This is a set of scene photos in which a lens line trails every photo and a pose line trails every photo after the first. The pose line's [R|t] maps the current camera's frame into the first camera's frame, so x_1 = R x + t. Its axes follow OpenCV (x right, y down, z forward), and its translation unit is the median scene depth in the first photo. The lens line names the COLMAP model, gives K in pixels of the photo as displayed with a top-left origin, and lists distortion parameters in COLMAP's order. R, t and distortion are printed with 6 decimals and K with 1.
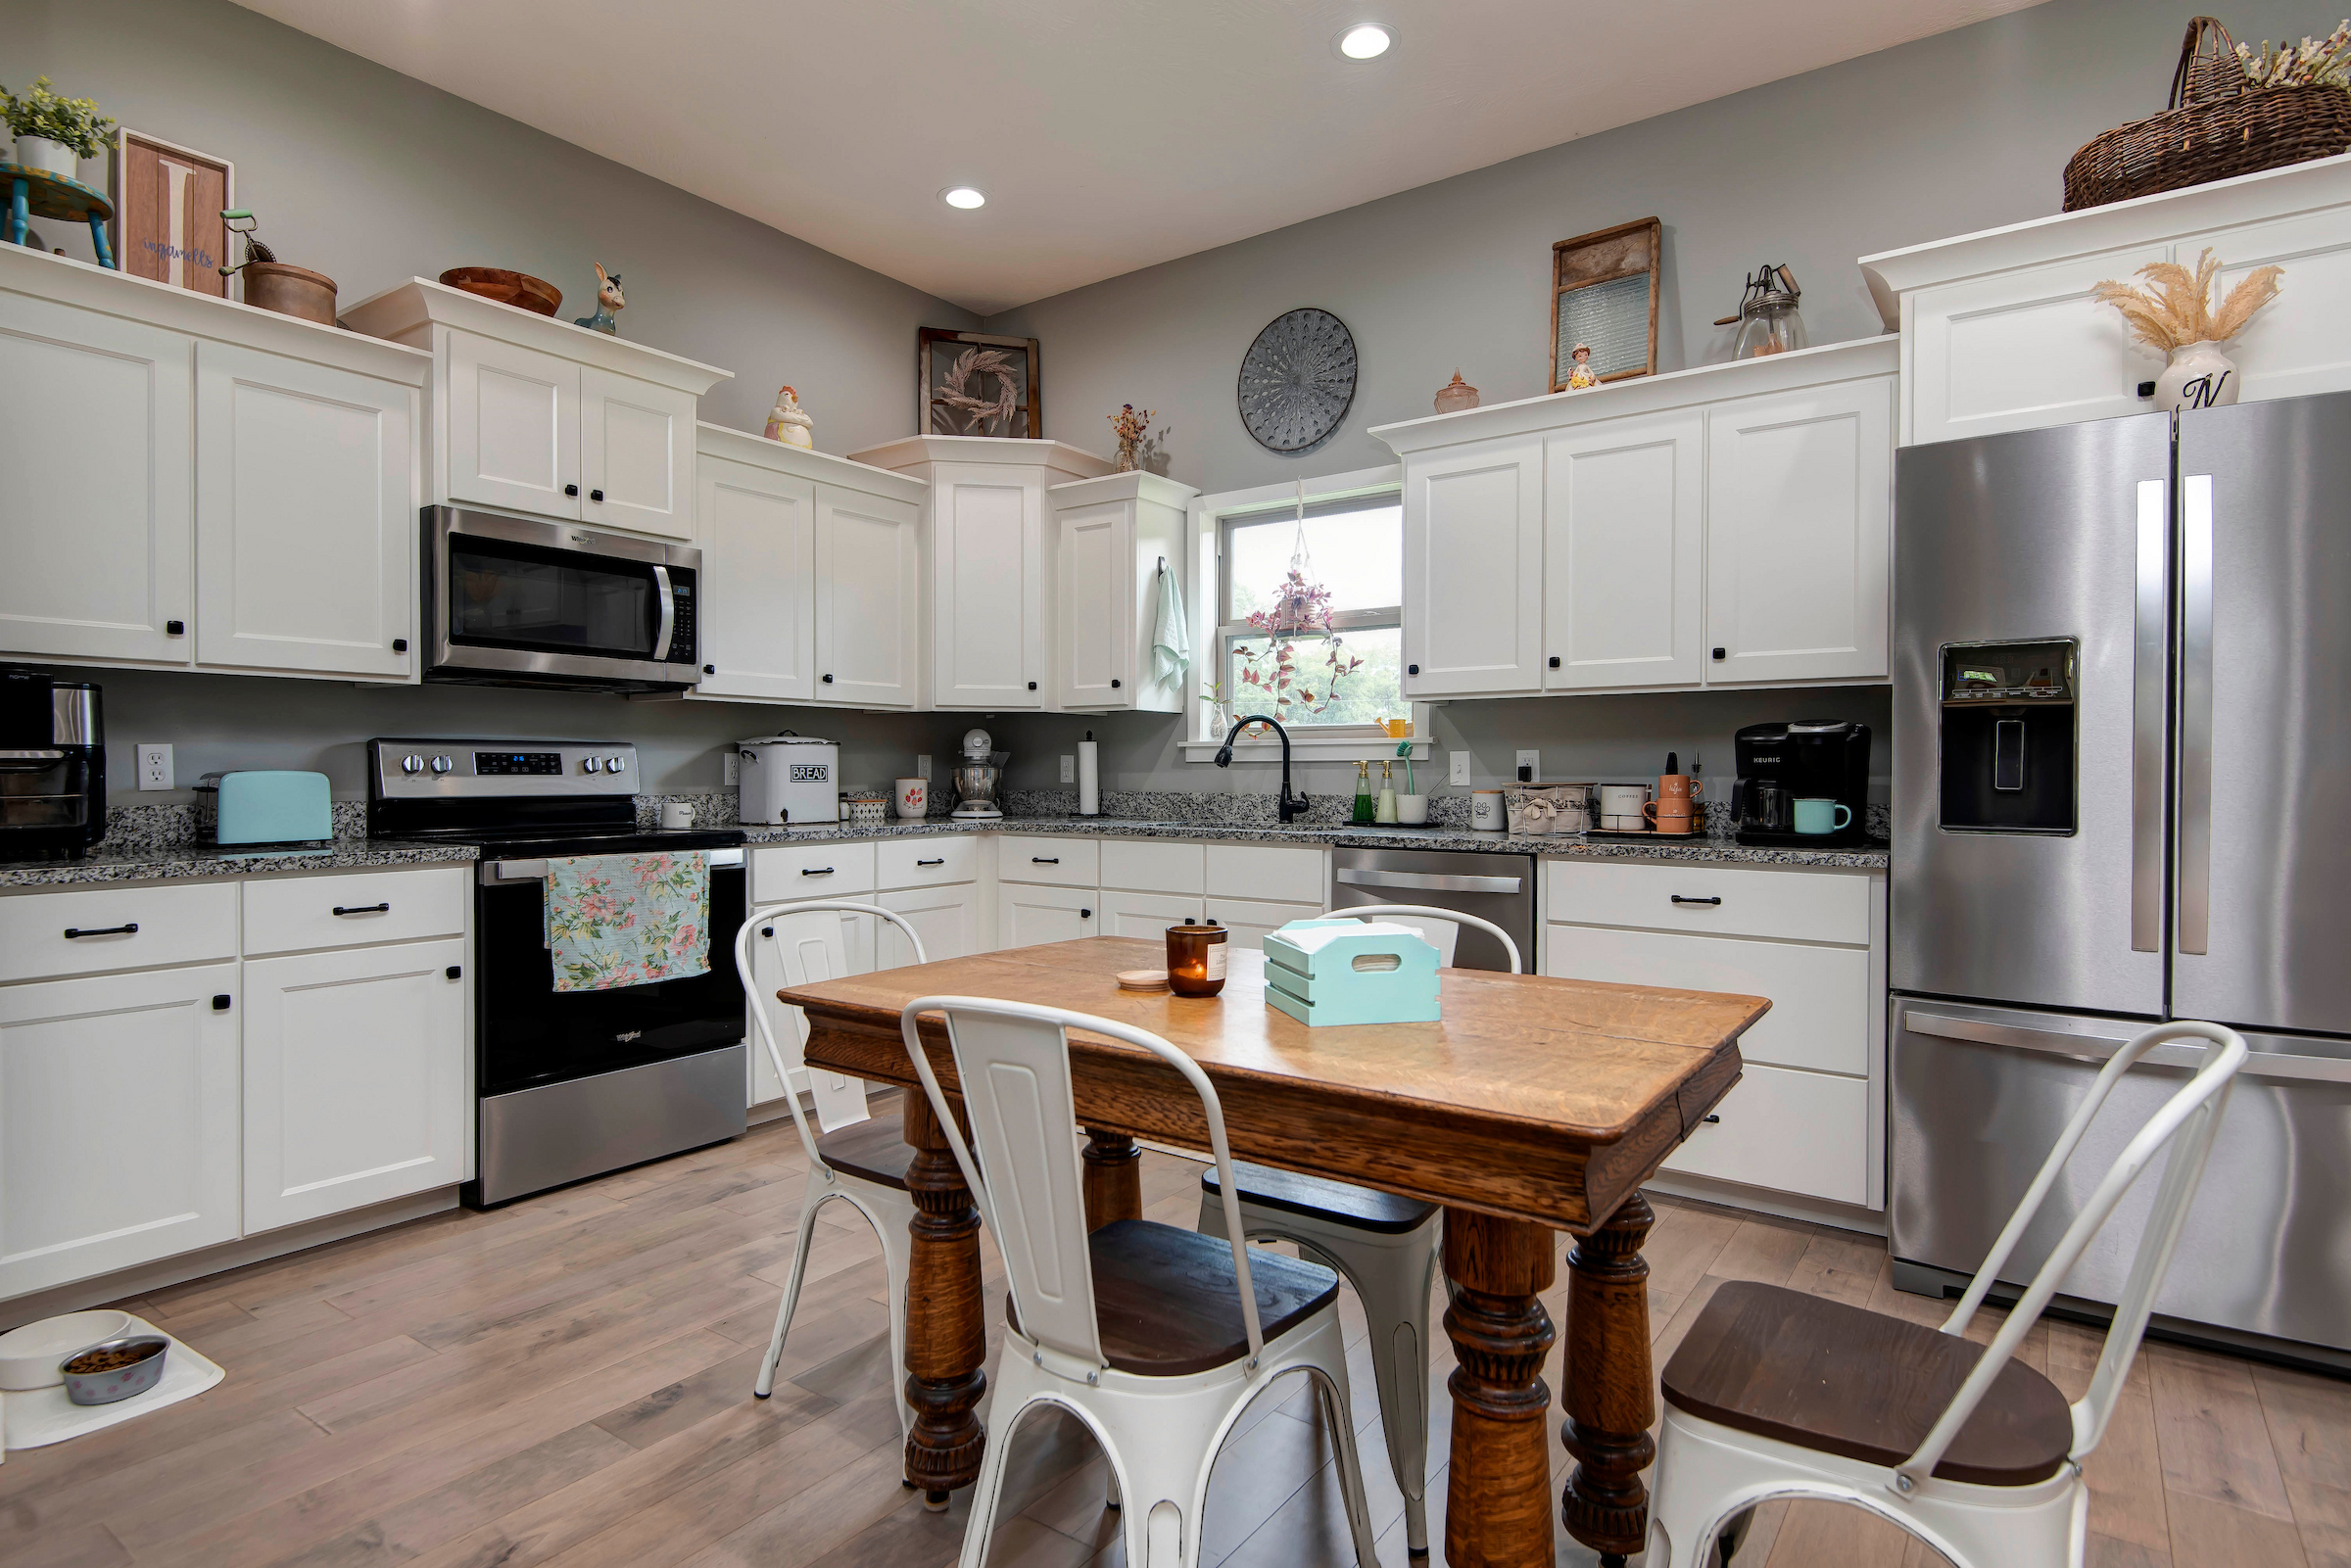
lens RADIAL K [[1282.3, 0, 1183.5], [0, 1282.3, 778.7], [0, 0, 1]] dist [0.034603, -0.023972]
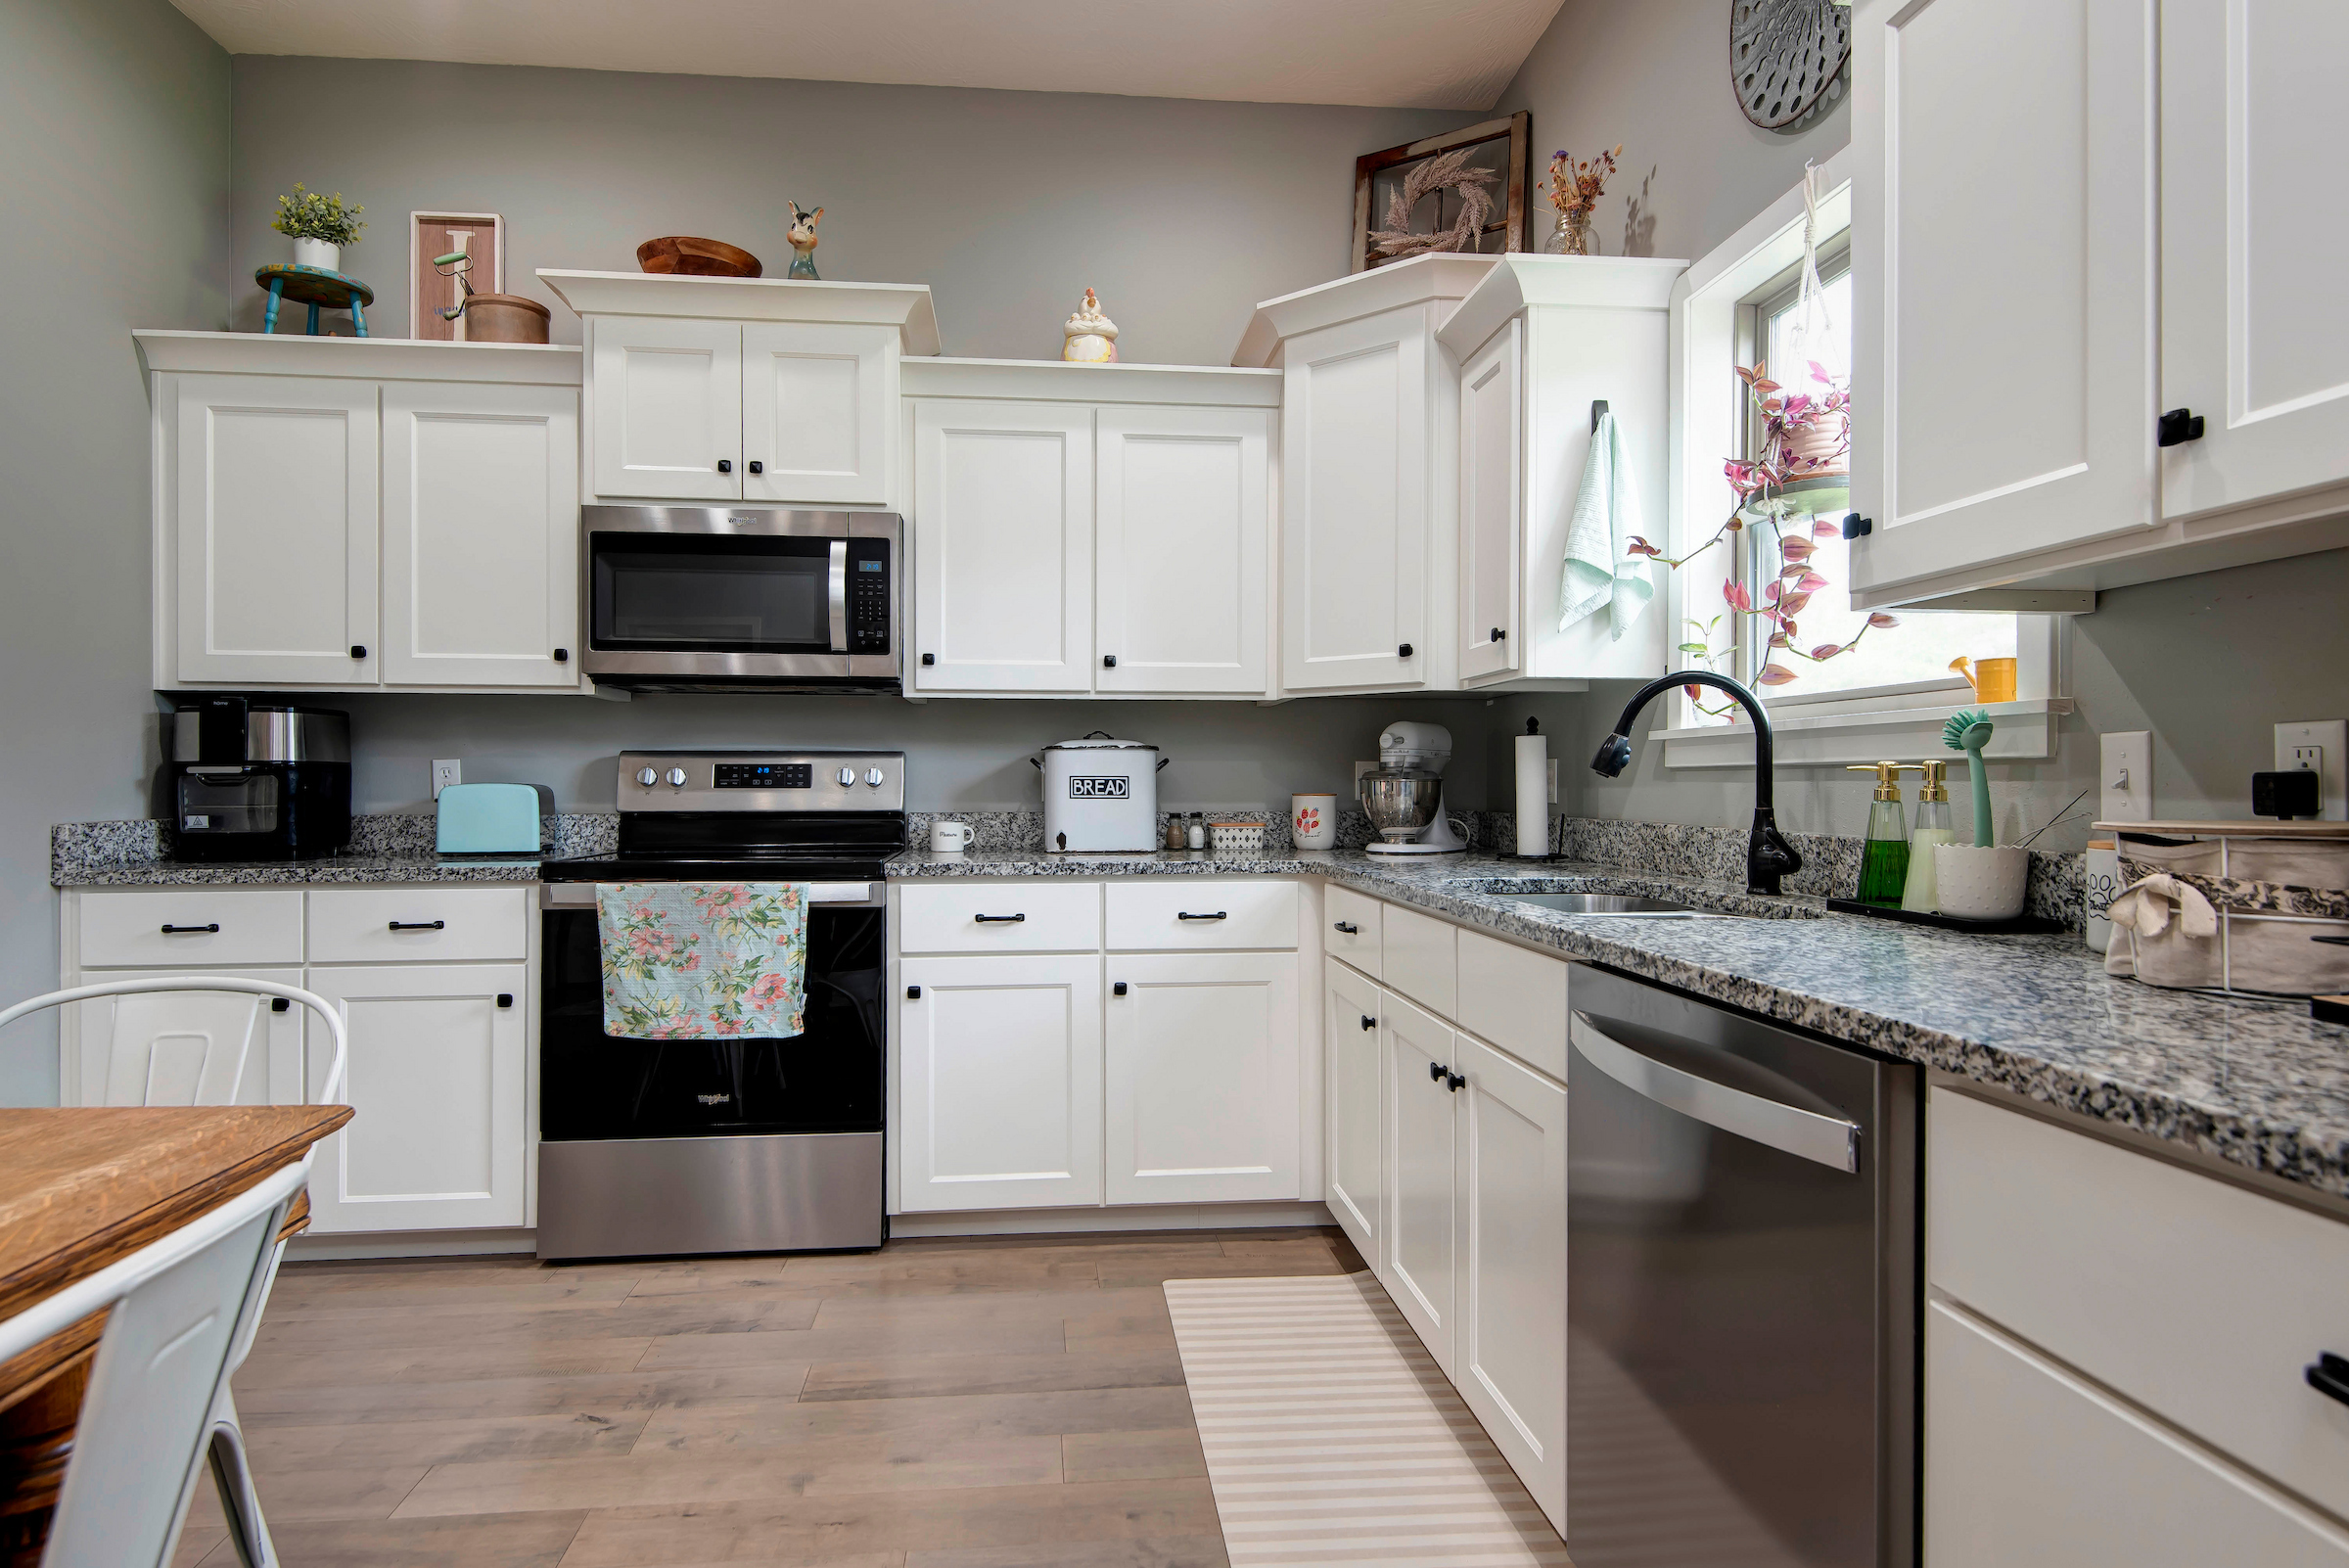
lens RADIAL K [[1303.9, 0, 1087.0], [0, 1303.9, 780.7], [0, 0, 1]] dist [0.026875, -0.000912]
pose [[0.639305, -0.000607, -0.768953, 0.372740], [-0.004939, 0.999976, -0.004896, -0.005131], [0.768938, 0.006928, 0.639286, 0.620214]]
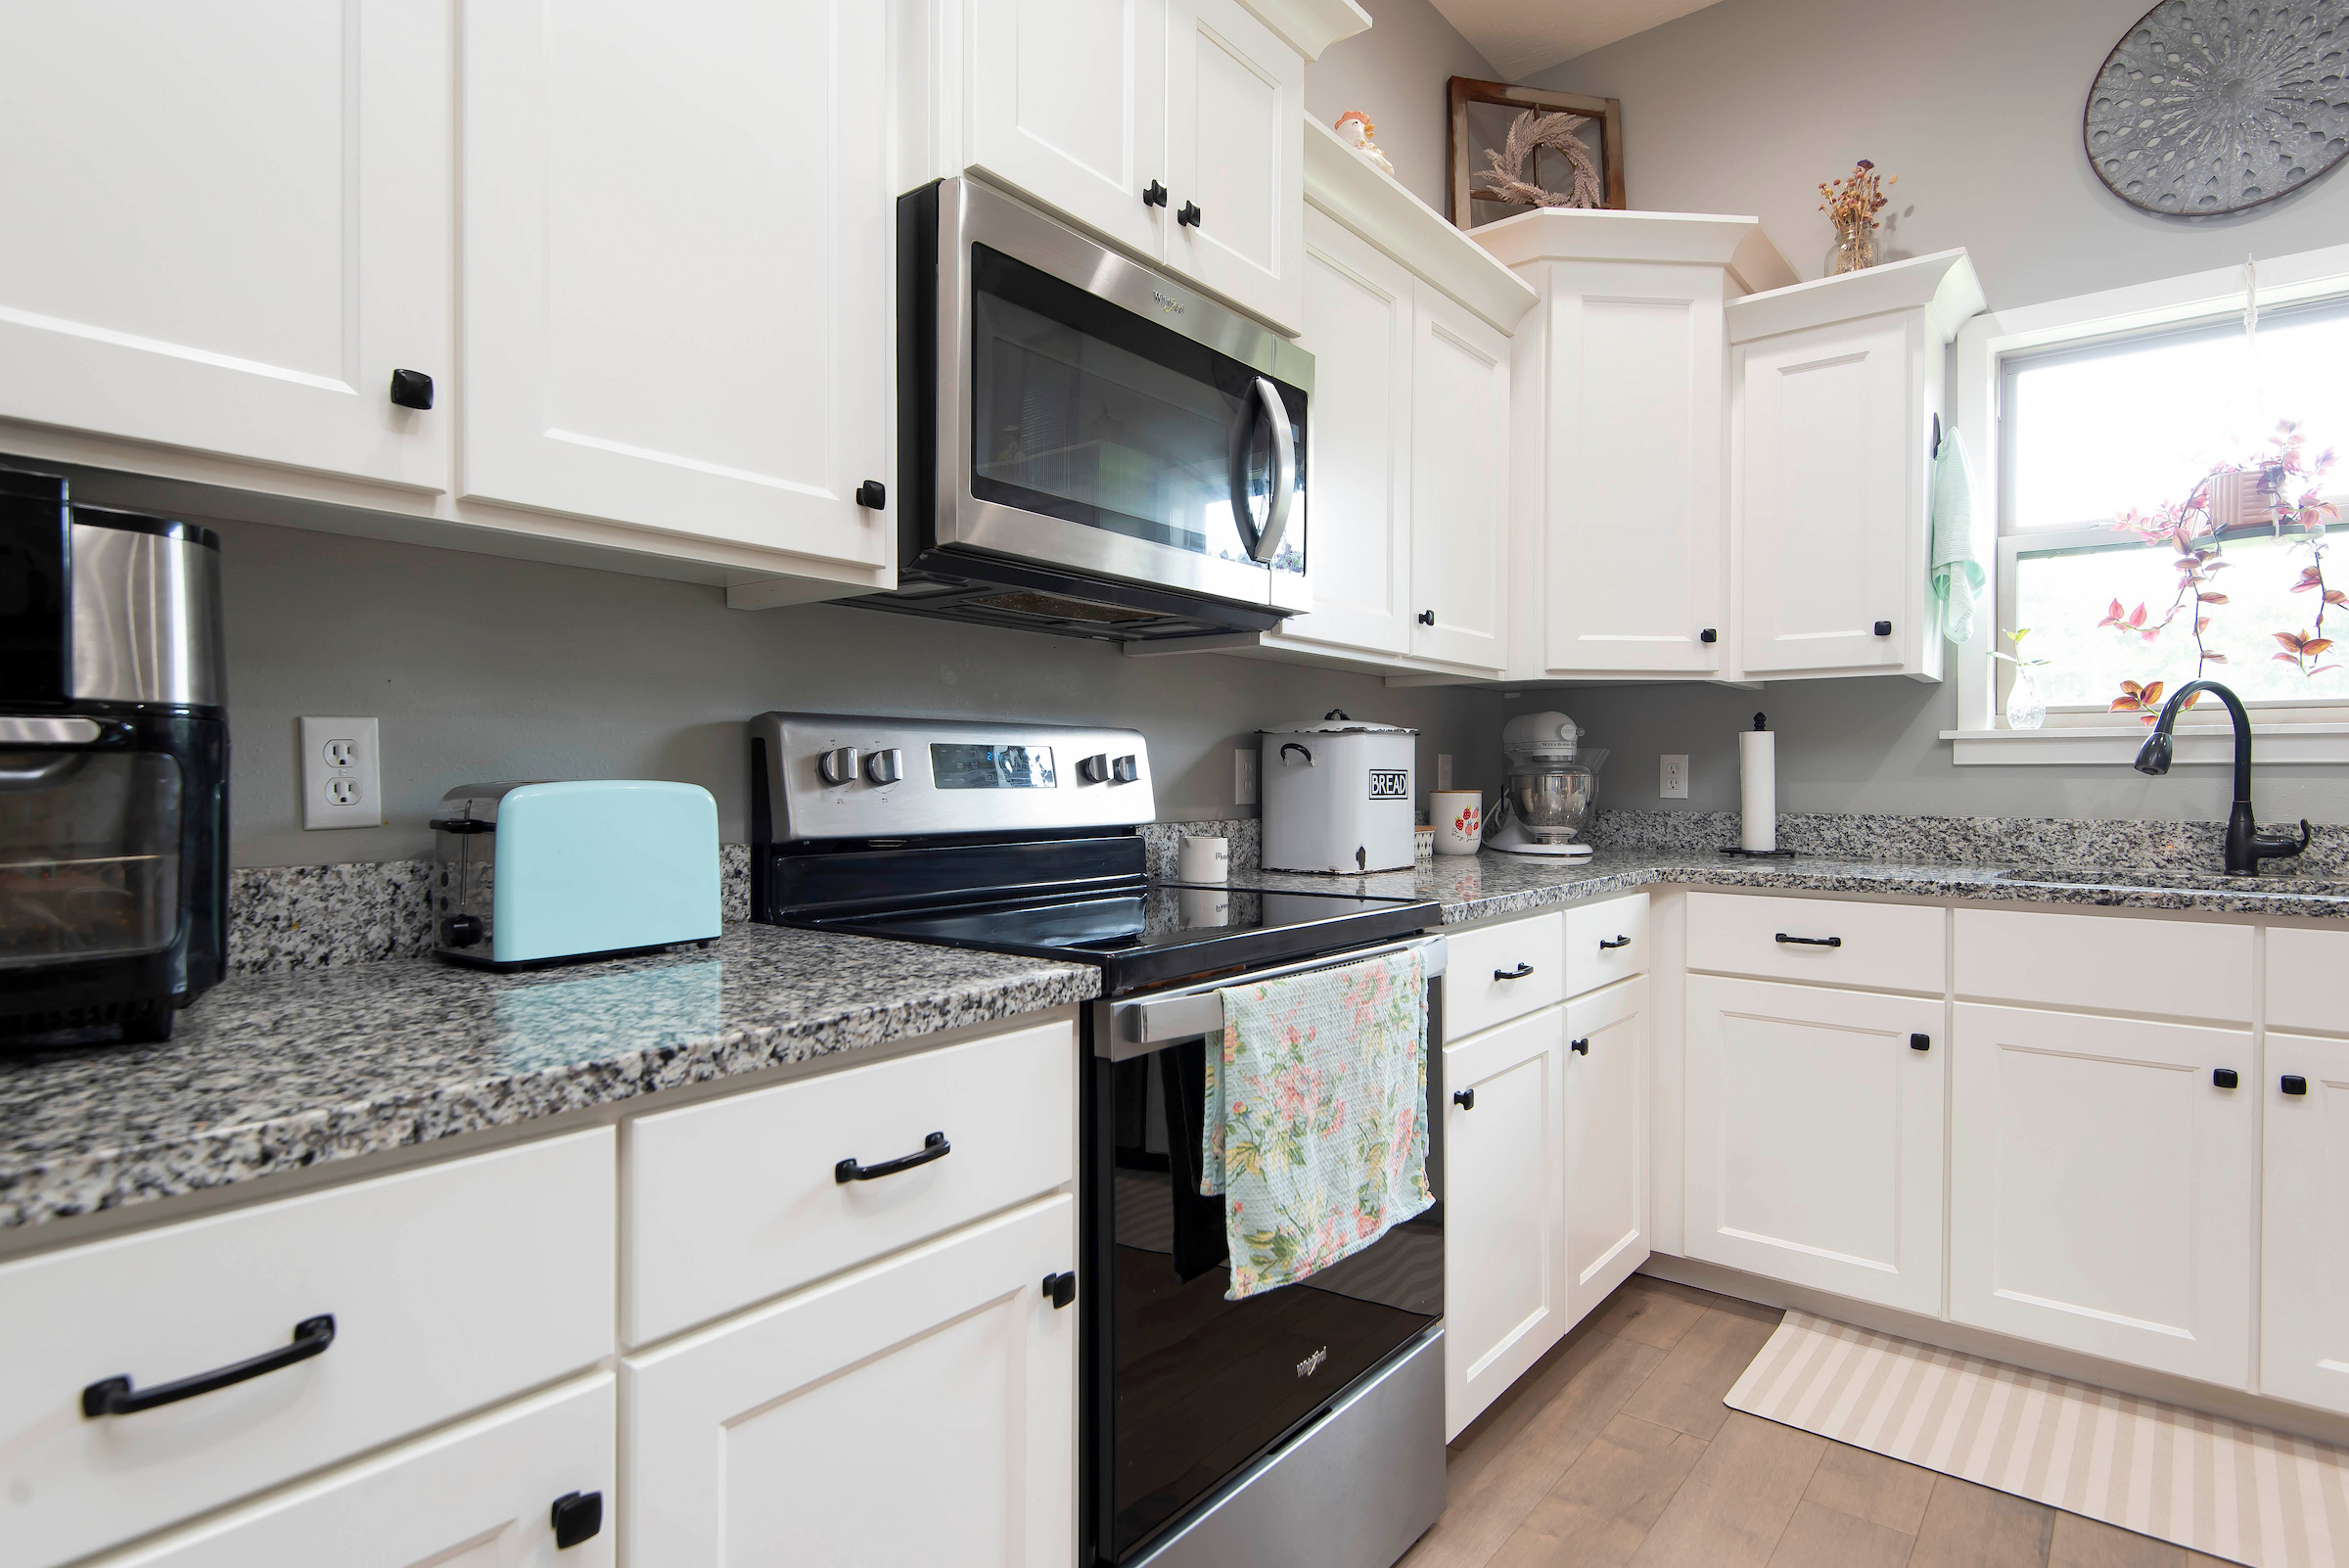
lens RADIAL K [[1281.4, 0, 1182.5], [0, 1281.4, 778.7], [0, 0, 1]] dist [0.034603, -0.023972]
pose [[0.998542, 0.001503, -0.053951, -0.437558], [-0.001743, 0.999989, -0.004397, -0.004751], [0.053944, 0.004484, 0.998534, 0.524537]]
